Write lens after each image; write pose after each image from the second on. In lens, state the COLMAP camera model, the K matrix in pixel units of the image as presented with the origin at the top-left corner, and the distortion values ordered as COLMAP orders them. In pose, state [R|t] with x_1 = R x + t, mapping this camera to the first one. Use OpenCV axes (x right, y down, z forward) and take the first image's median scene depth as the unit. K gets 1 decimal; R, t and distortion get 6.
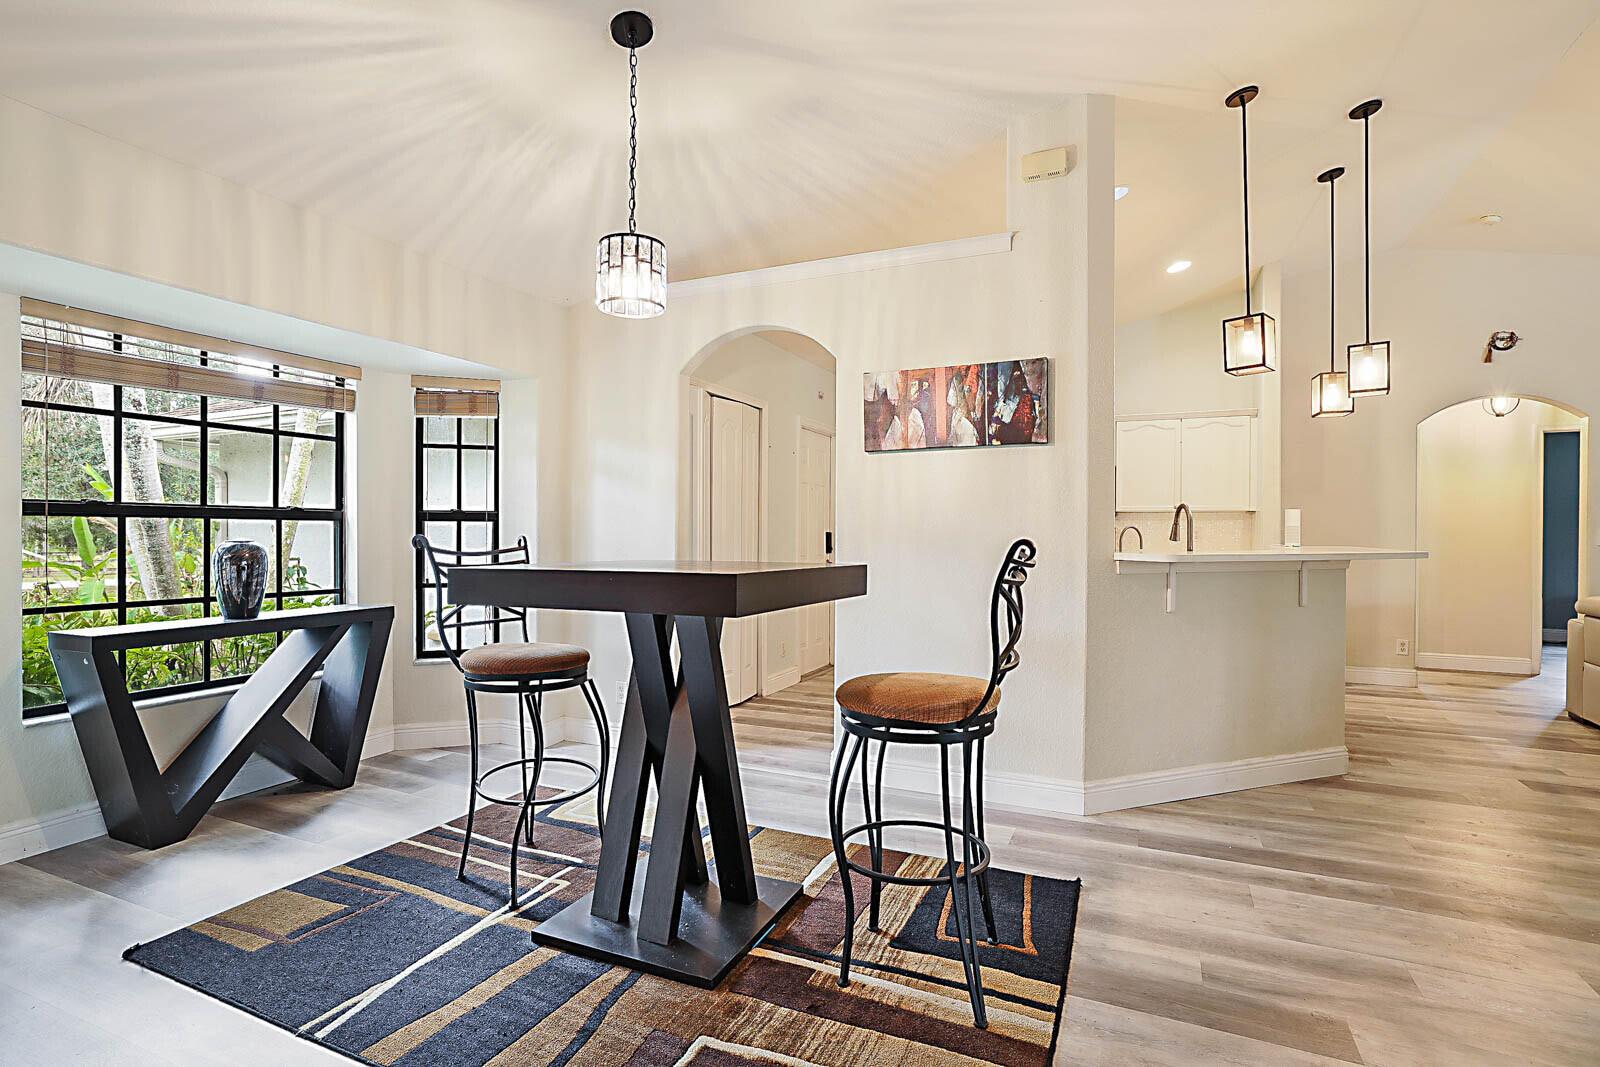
lens RADIAL K [[783.9, 0, 796.1], [0, 783.9, 535.7], [0, 0, 1]] dist [-0.025806, 0.013769]
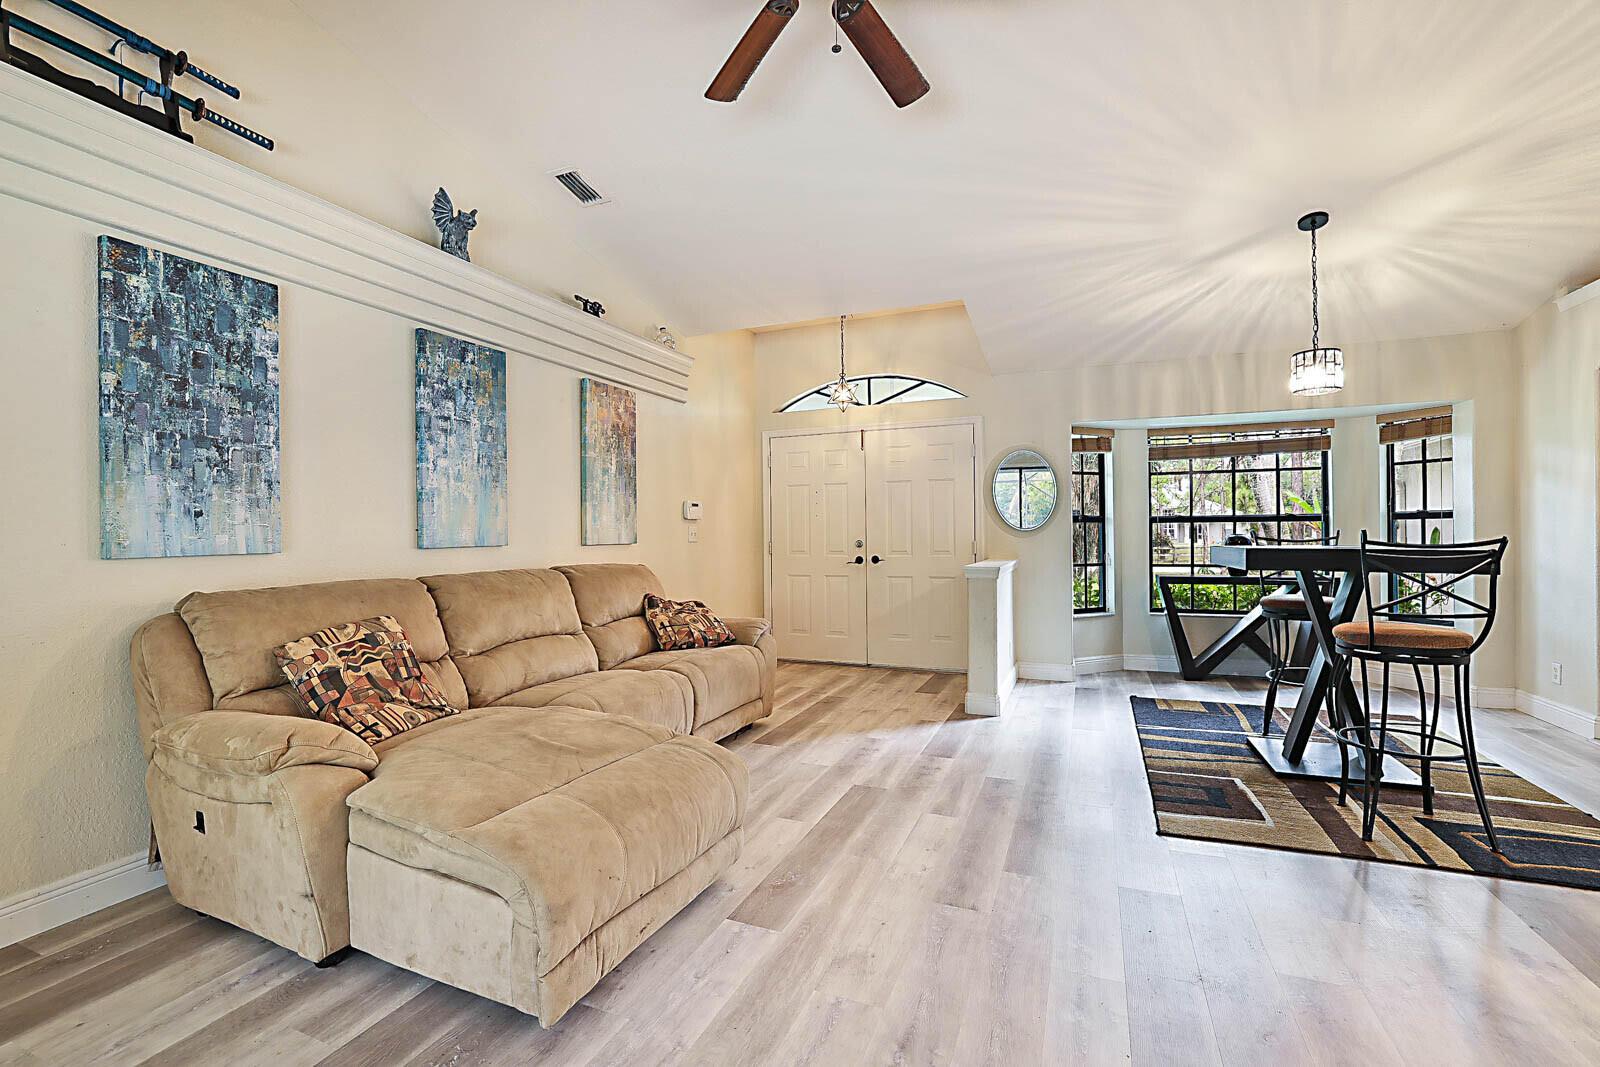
lens RADIAL K [[693.1, 0, 801.7], [0, 693.1, 533.2], [0, 0, 1]] dist [-0.026466, 0.006915]
pose [[0.038117, -0.005872, -0.999256, 0.916092], [0.004810, 0.999972, -0.005693, 0.009152], [0.999262, -0.004589, 0.038144, -0.108186]]
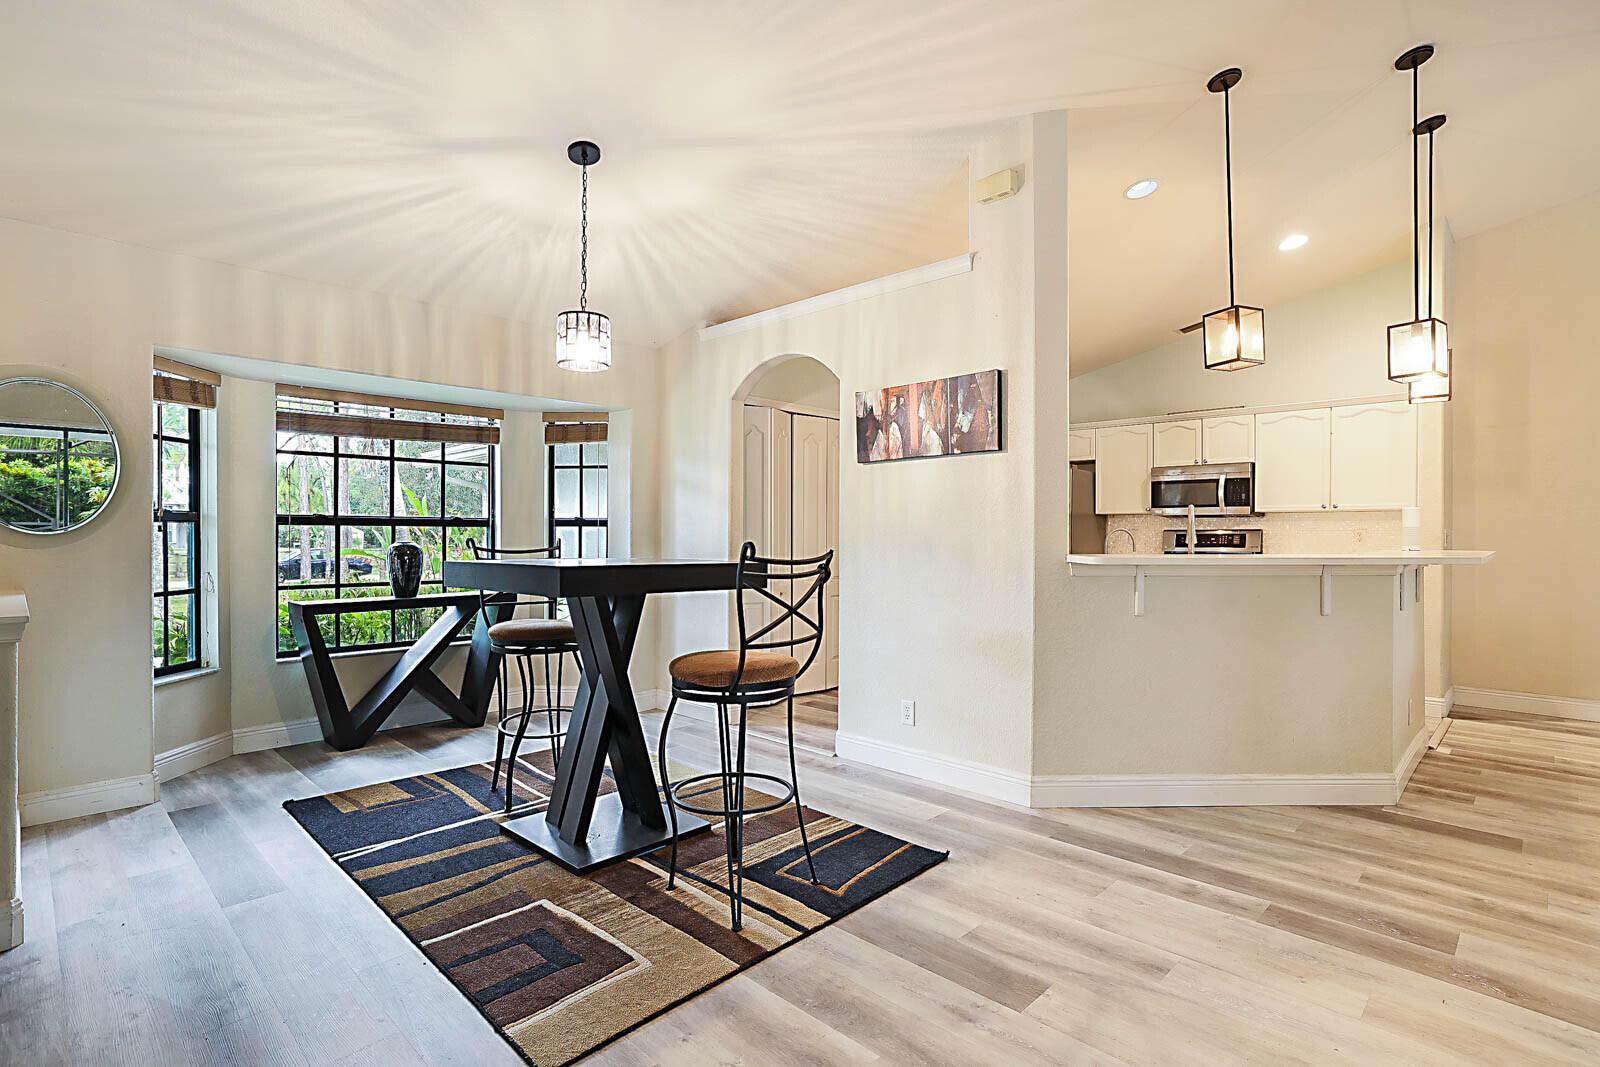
lens RADIAL K [[783.9, 0, 794.3], [0, 783.9, 536.1], [0, 0, 1]] dist [-0.025806, 0.013769]
pose [[0.940122, -0.001082, -0.340836, 0.441950], [0.000211, 0.999997, -0.002594, -0.000517], [0.340838, 0.002367, 0.940119, -0.089137]]
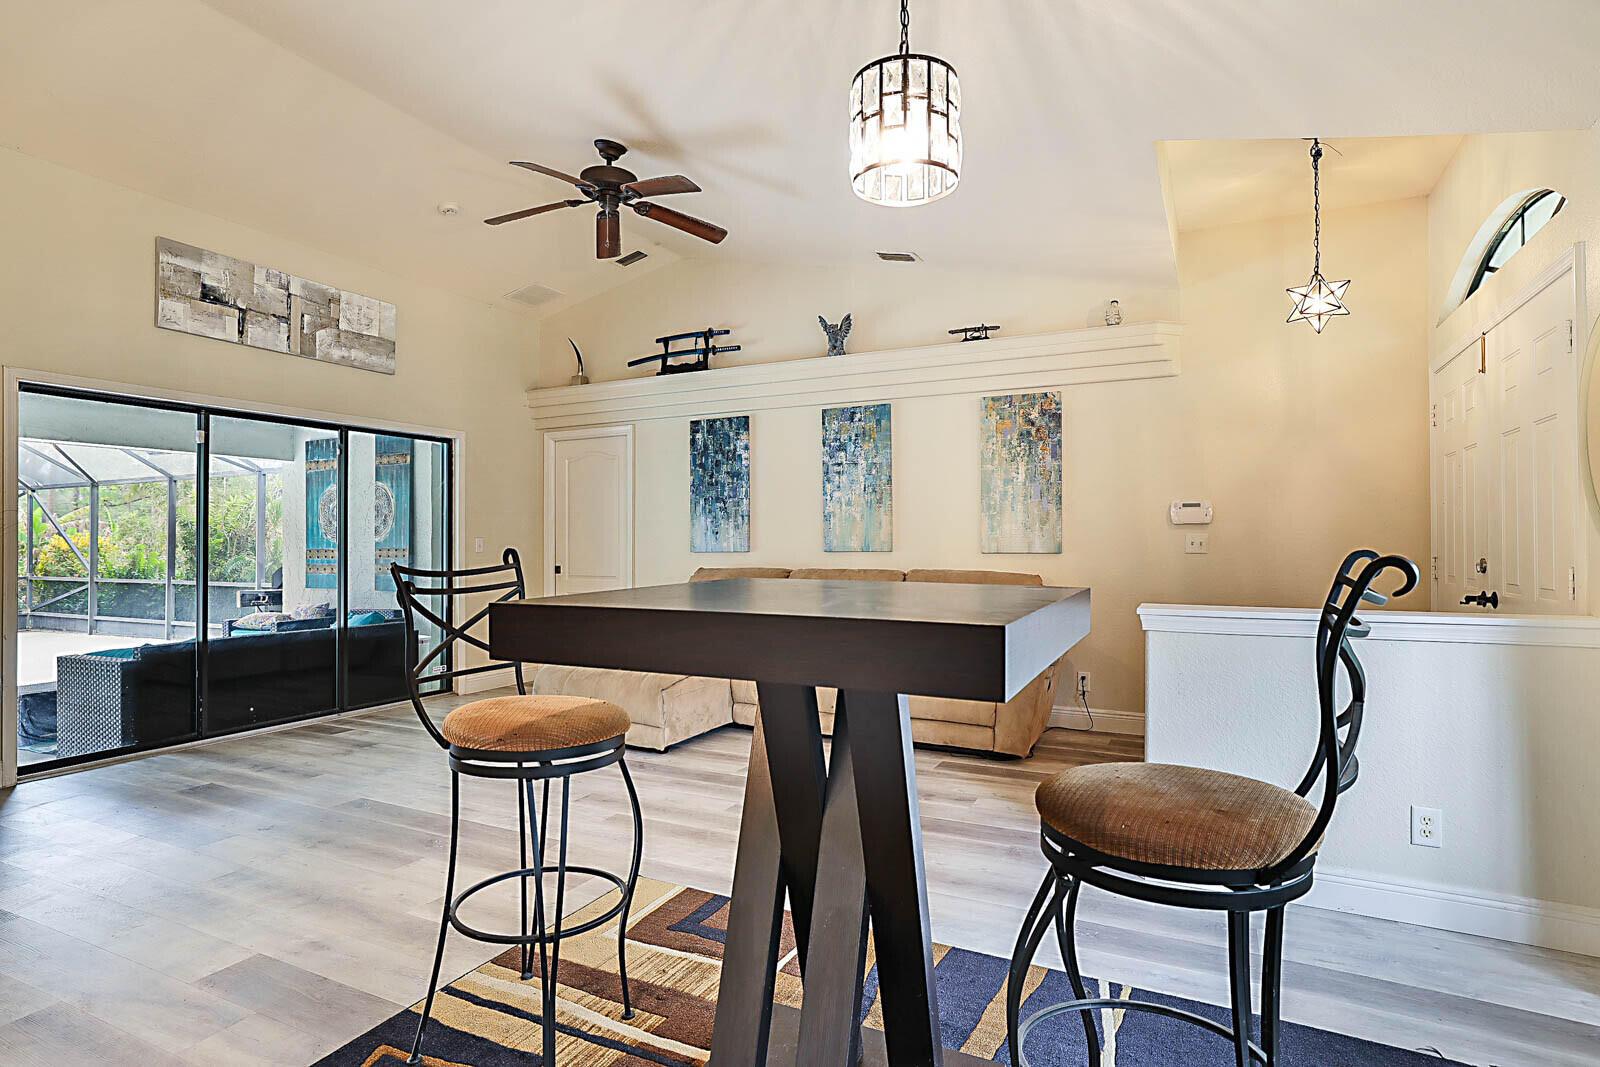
lens RADIAL K [[842.5, 0, 797.0], [0, 842.5, 540.7], [0, 0, 1]] dist [-0.017782, 0.005395]
pose [[-0.999481, -0.003805, 0.032001, -0.112569], [-0.003697, 0.999987, 0.003443, -0.007651], [-0.032013, 0.003323, -0.999482, 1.291520]]
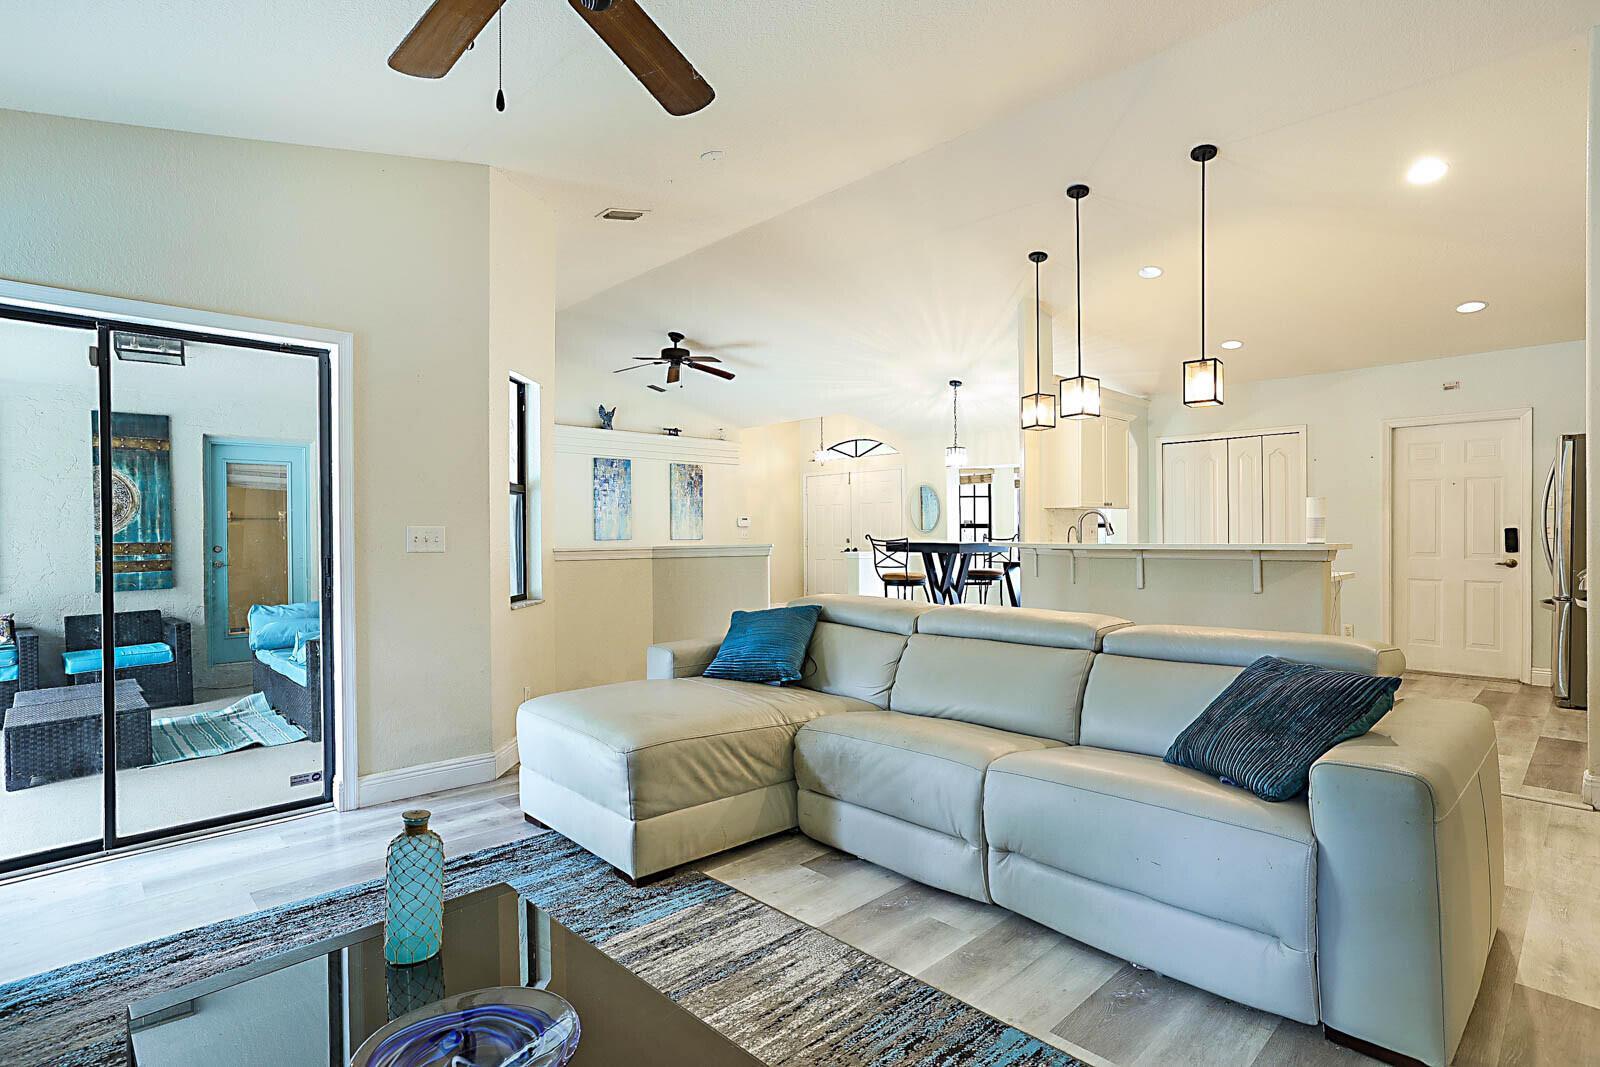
lens RADIAL K [[797.1, 0, 802.6], [0, 797.1, 539.0], [0, 0, 1]] dist [0.003905, 0.000317]
pose [[-0.358655, 0.001590, -0.933469, 2.518671], [0.000489, 0.999999, 0.001515, 0.014634], [0.933470, 0.000086, -0.358655, 1.254529]]
